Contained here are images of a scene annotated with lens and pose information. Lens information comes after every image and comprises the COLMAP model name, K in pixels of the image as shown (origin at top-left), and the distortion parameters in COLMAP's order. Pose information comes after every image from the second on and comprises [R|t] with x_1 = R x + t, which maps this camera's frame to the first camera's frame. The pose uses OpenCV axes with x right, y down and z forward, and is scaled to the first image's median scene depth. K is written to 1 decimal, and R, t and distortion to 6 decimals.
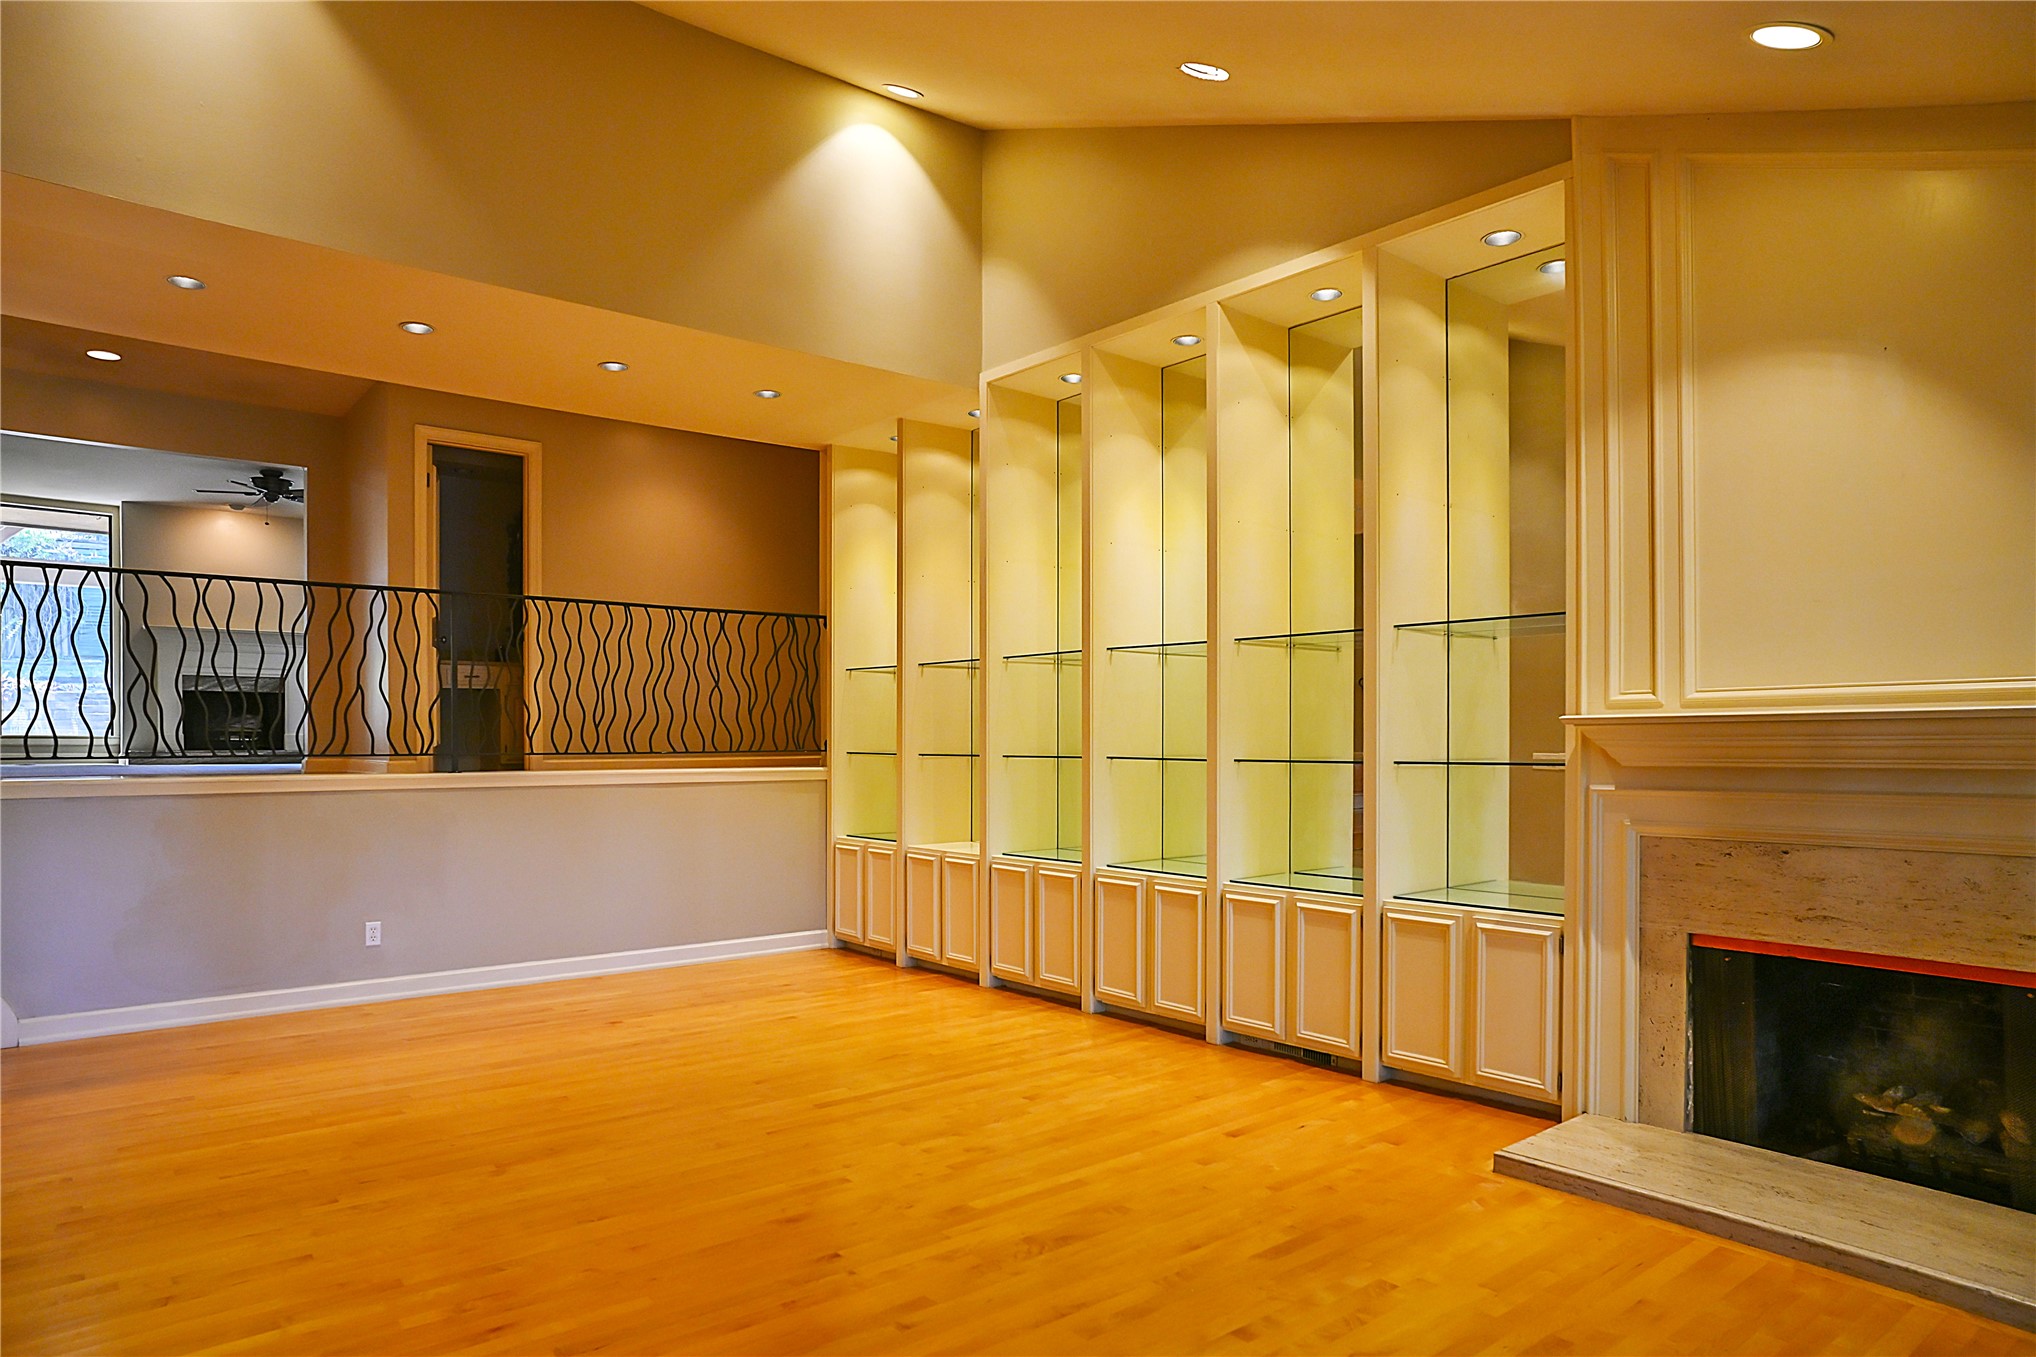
lens RADIAL K [[1223.3, 0, 1053.3], [0, 1223.3, 740.1], [0, 0, 1]] dist [0.003894, 0.000903]
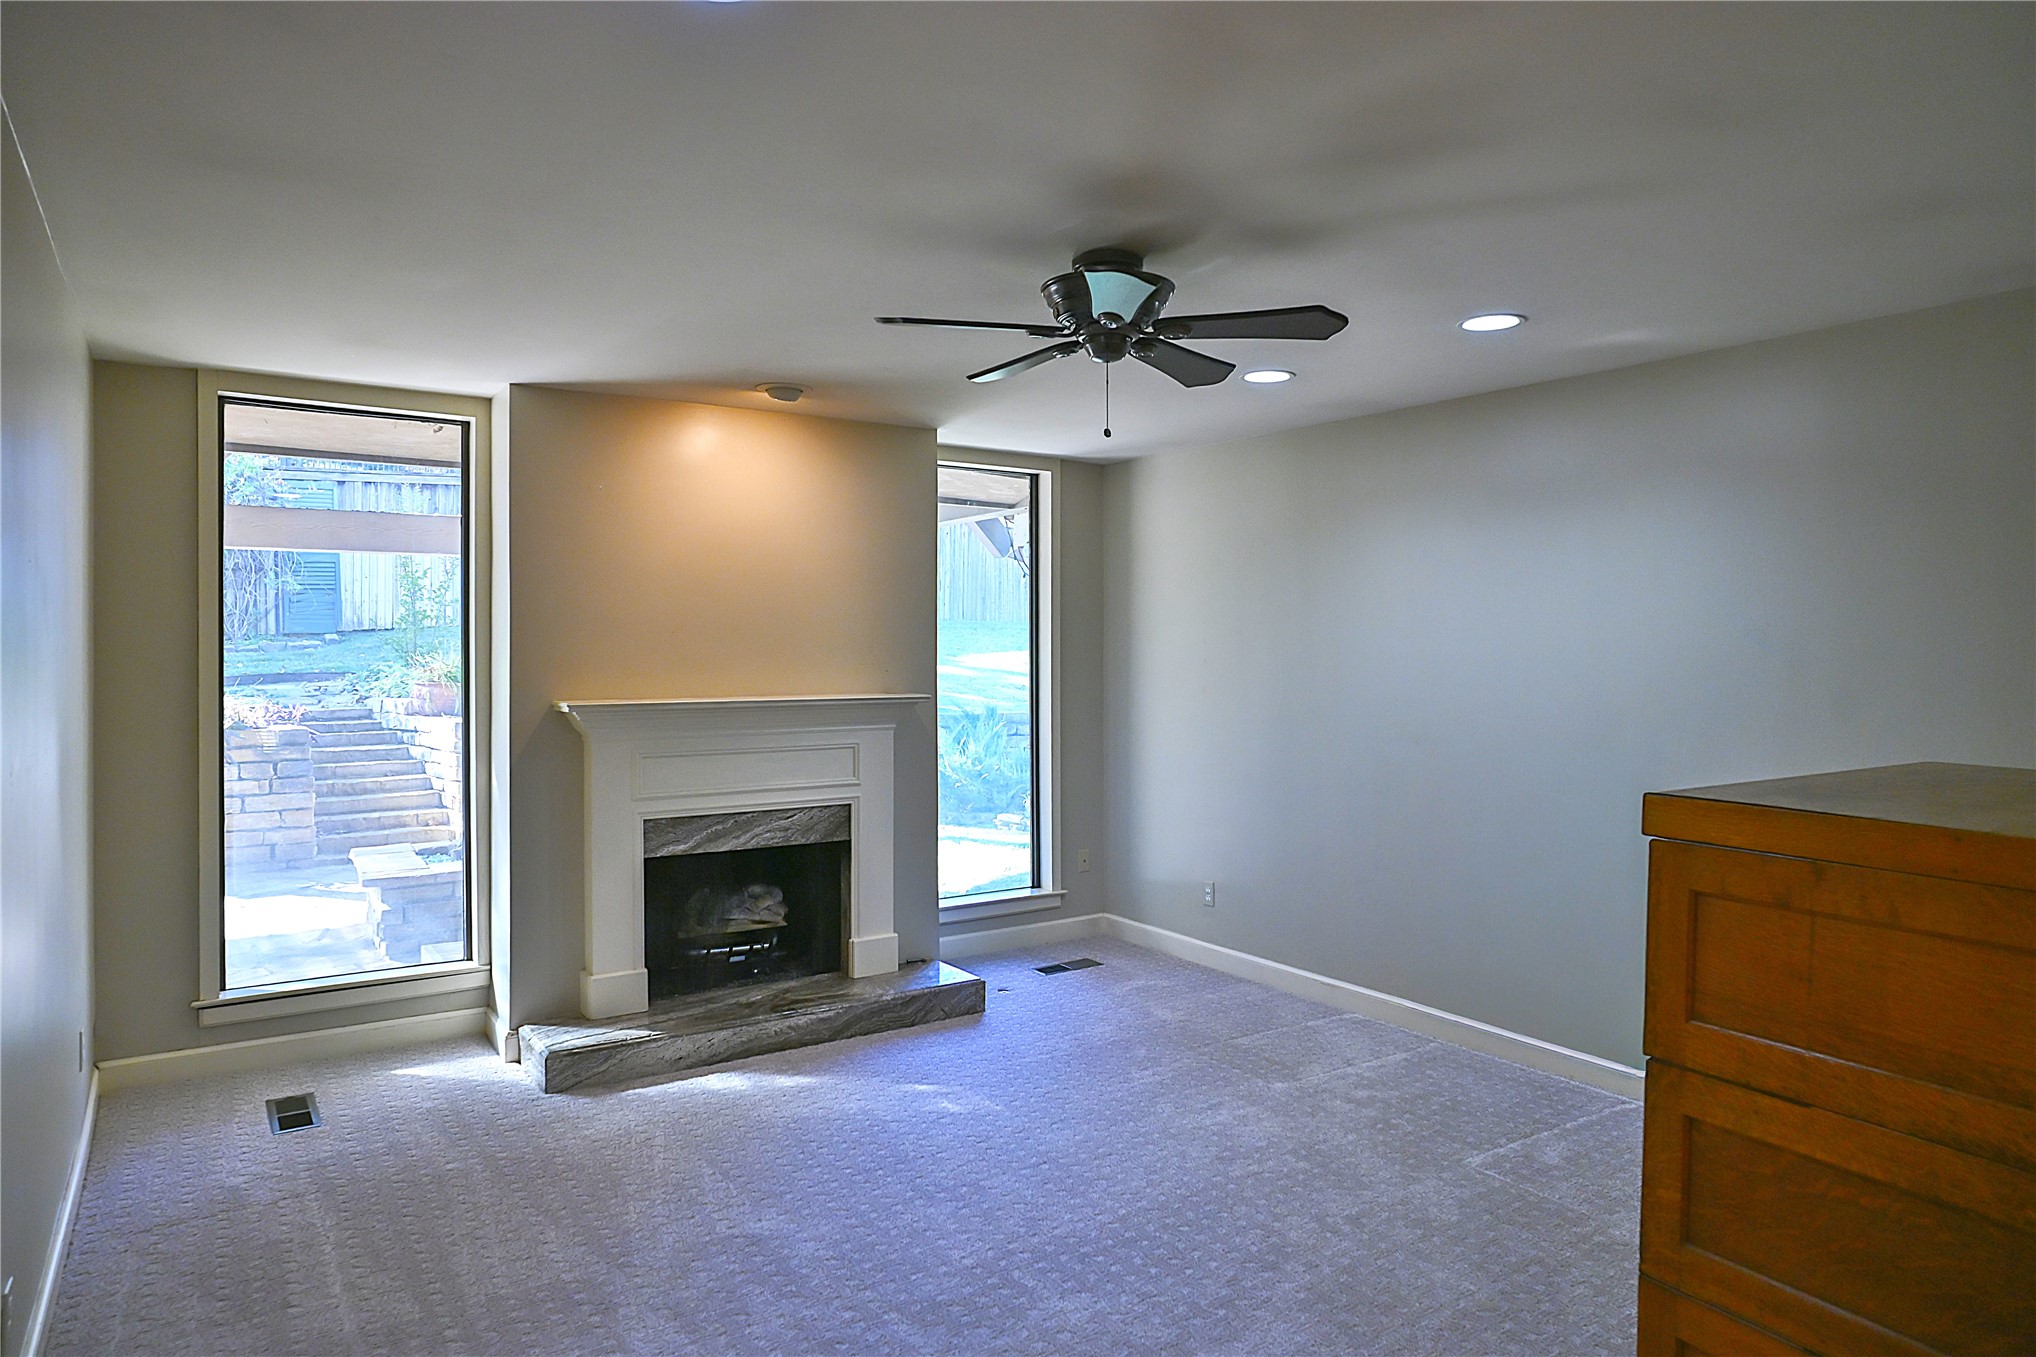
lens RADIAL K [[1223.3, 0, 1015.5], [0, 1223.3, 673.7], [0, 0, 1]] dist [0.003894, 0.000903]
pose [[0.994390, 0.008812, -0.105408, -0.538852], [-0.006923, 0.999809, 0.018272, -0.106730], [0.105549, -0.017440, 0.994261, 0.606127]]
